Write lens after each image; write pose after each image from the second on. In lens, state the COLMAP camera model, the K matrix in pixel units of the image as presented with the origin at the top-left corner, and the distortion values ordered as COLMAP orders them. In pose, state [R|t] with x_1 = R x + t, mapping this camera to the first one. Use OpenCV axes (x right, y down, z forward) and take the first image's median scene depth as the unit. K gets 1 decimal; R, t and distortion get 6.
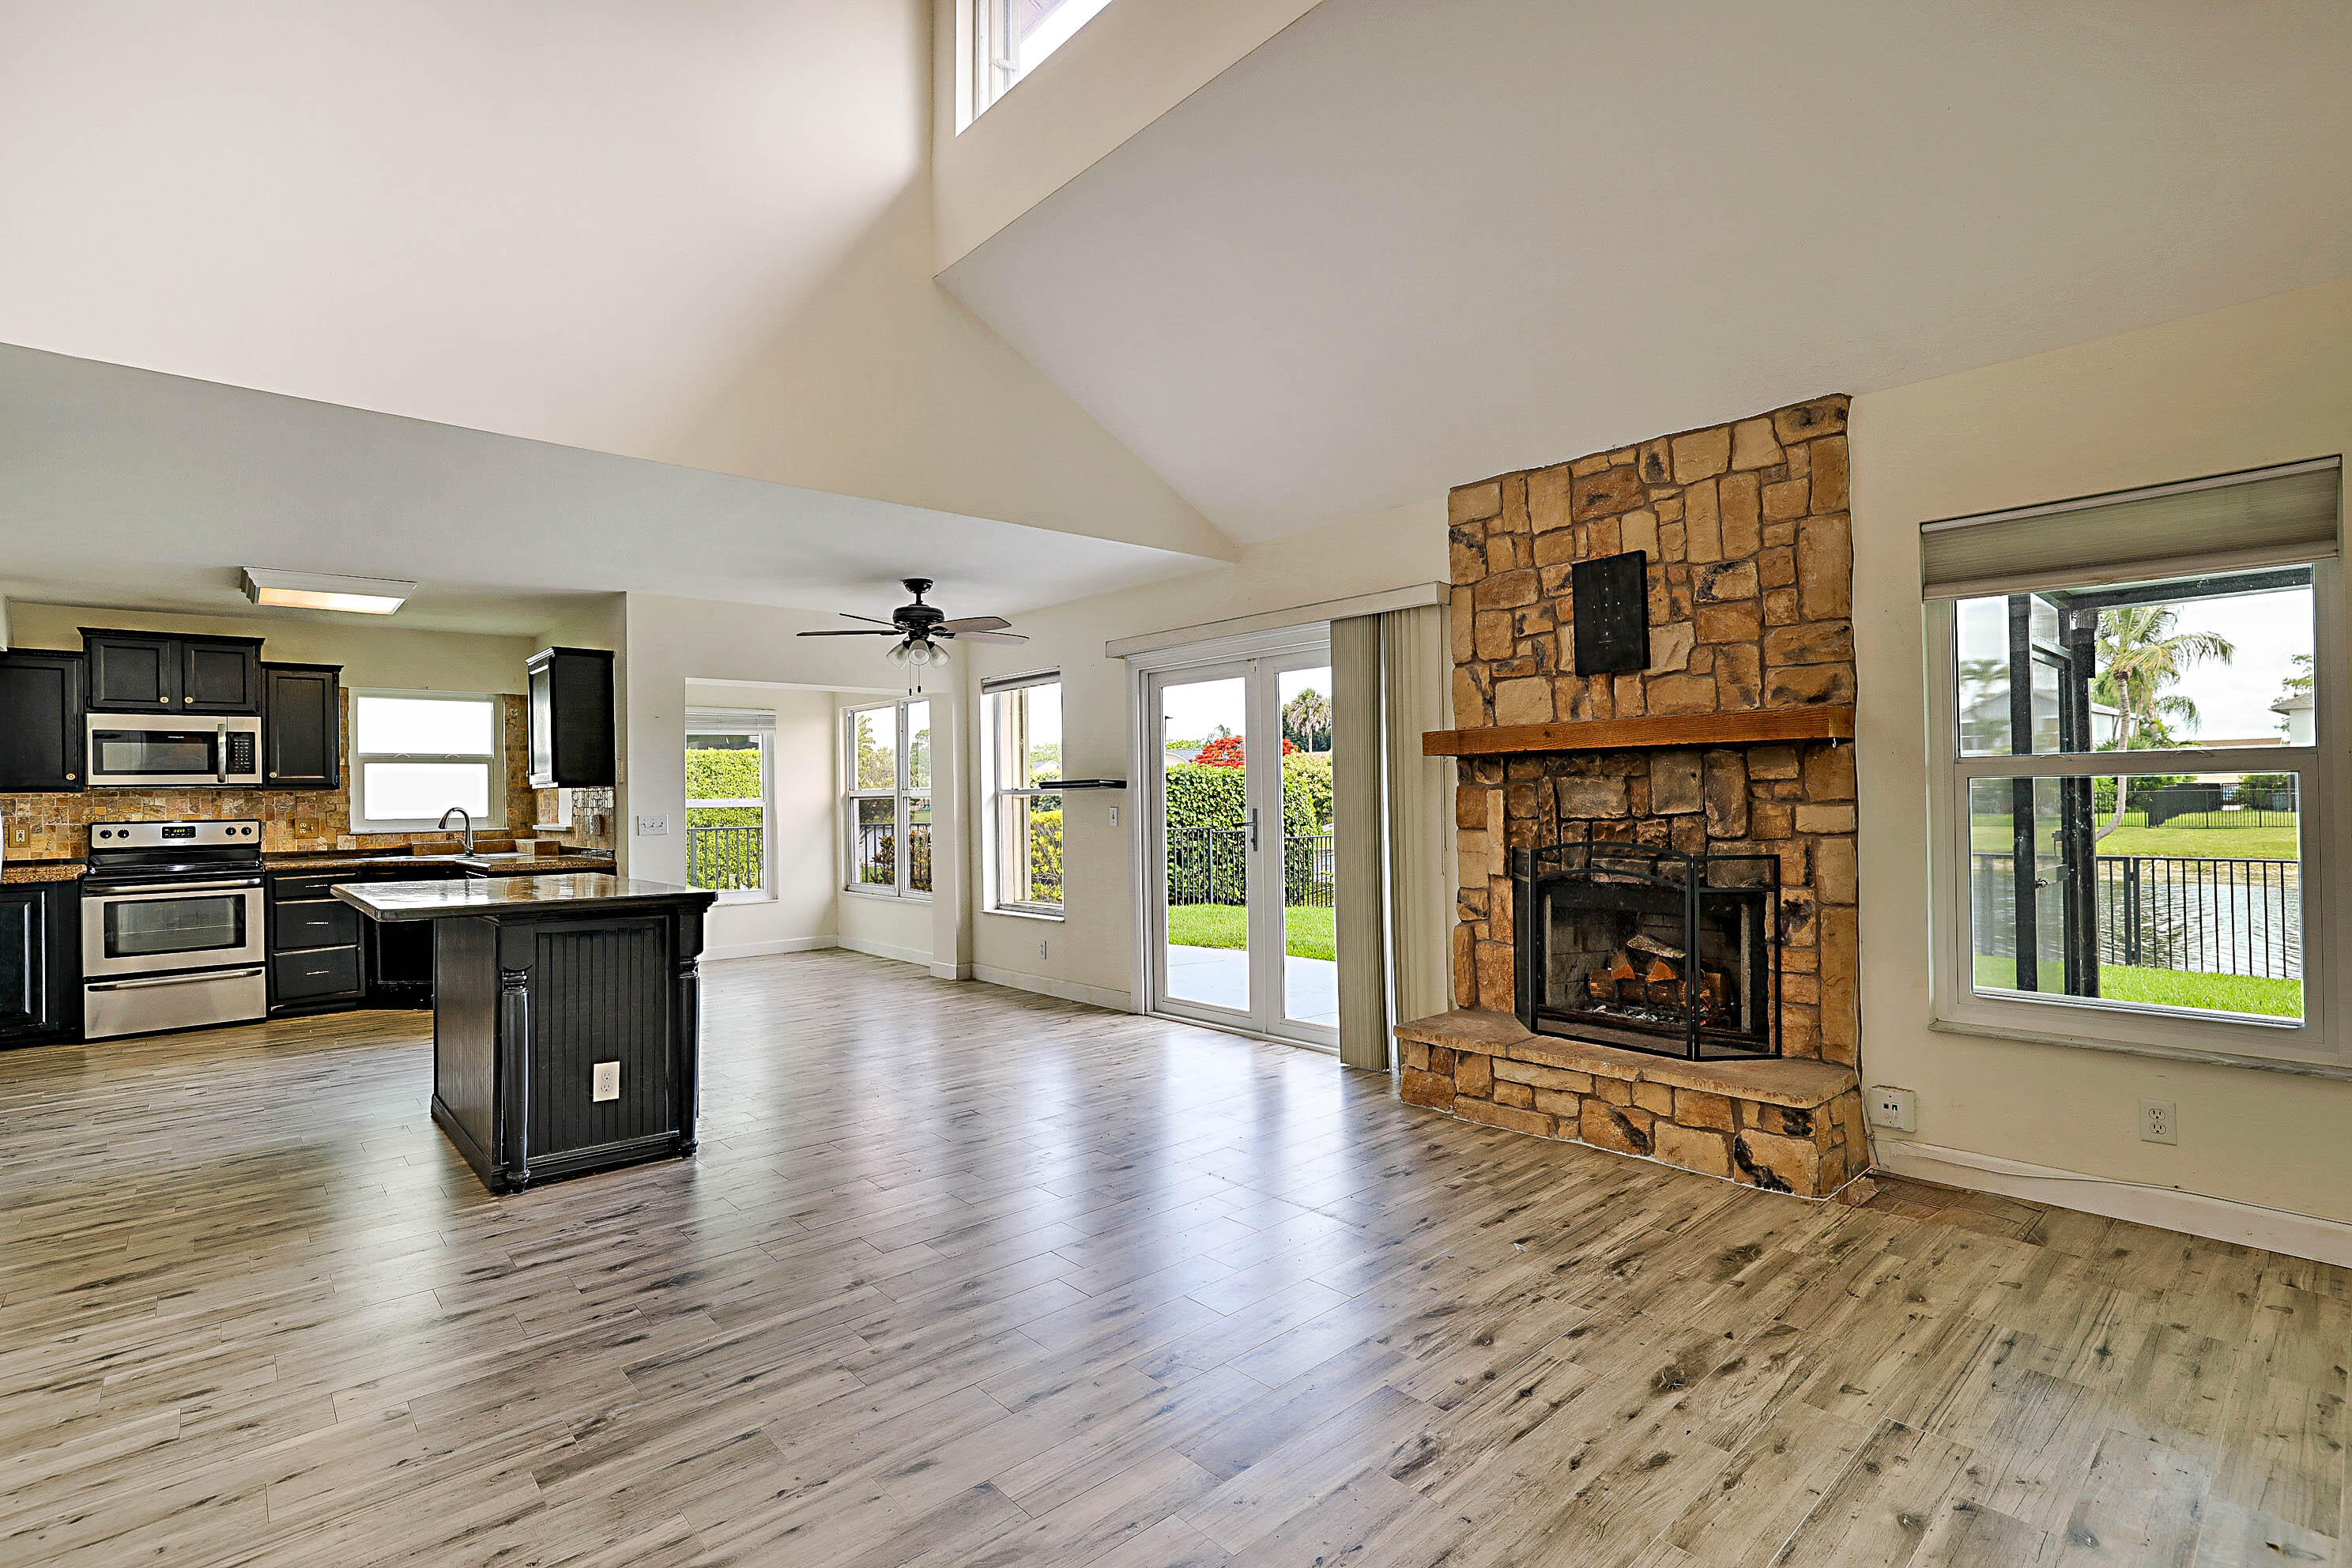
lens RADIAL K [[1111.1, 0, 1176.0], [0, 1111.1, 784.0], [0, 0, 1]] dist [0.012637, -0.000019]
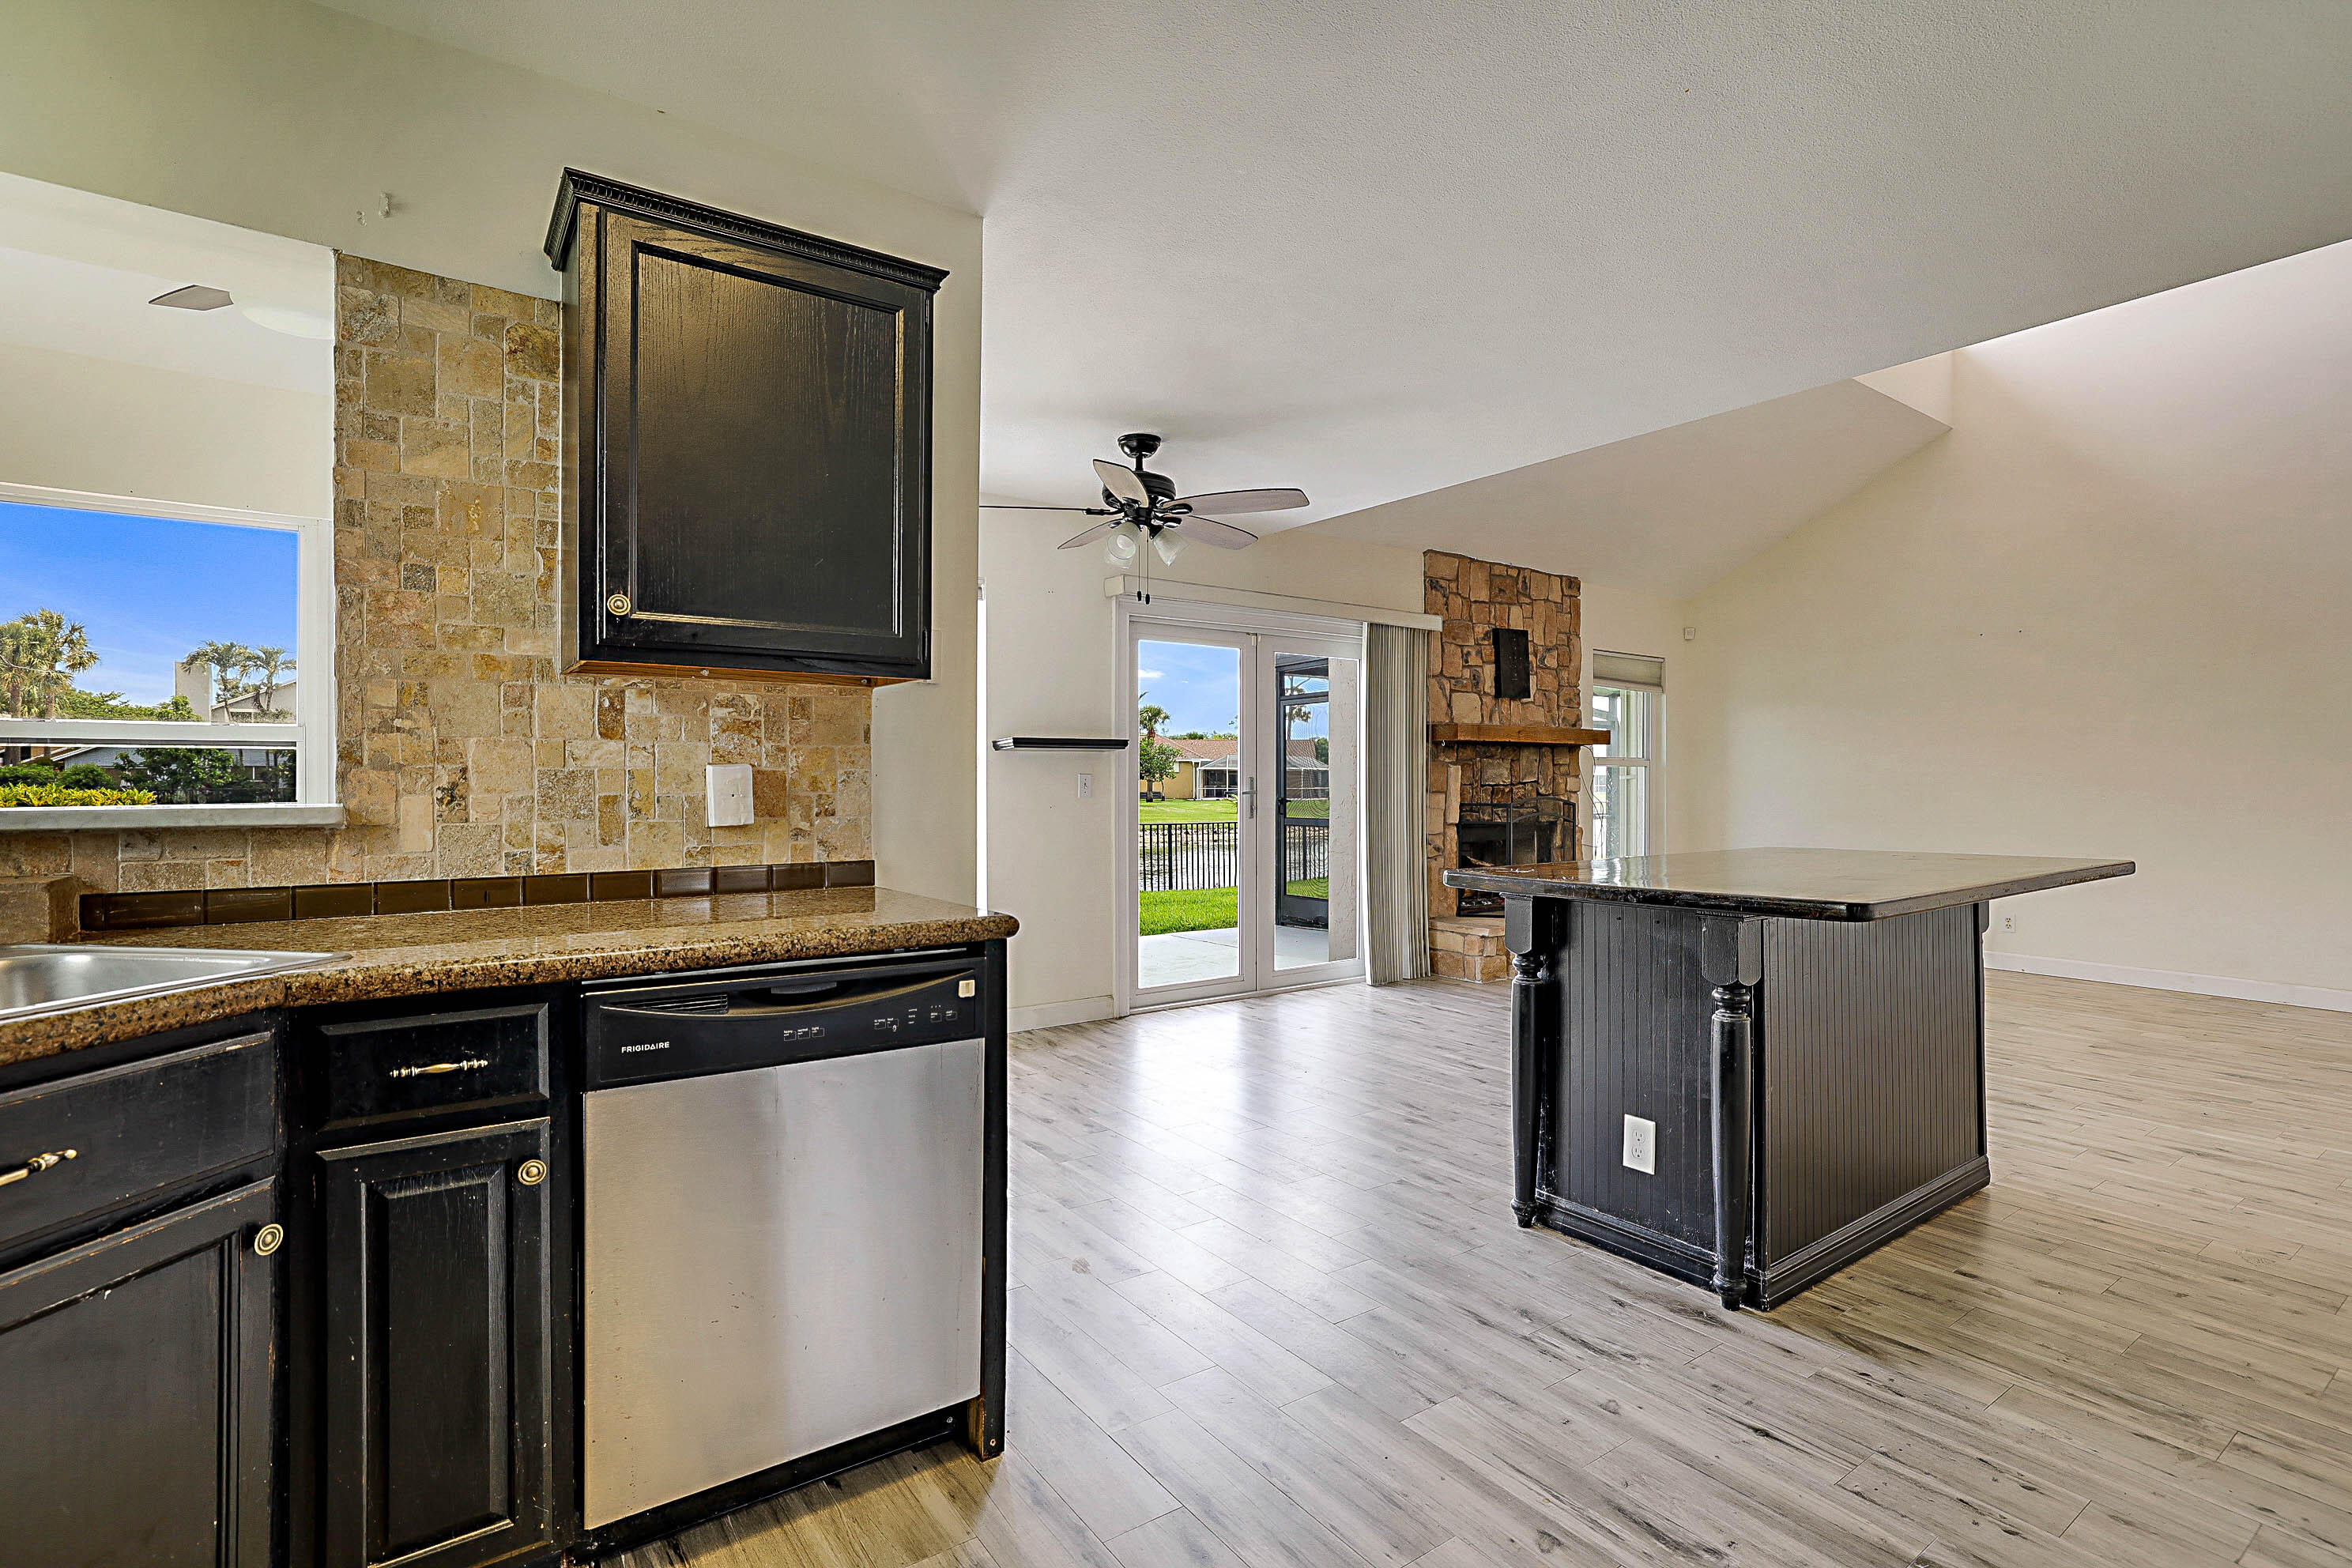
lens RADIAL K [[1111.1, 0, 1176.0], [0, 1111.1, 784.0], [0, 0, 1]] dist [0.012637, -0.000019]
pose [[0.122100, 0.008240, 0.992484, -1.230322], [-0.018866, 0.999804, -0.005980, 0.045919], [-0.992338, -0.017994, 0.122232, 1.188091]]
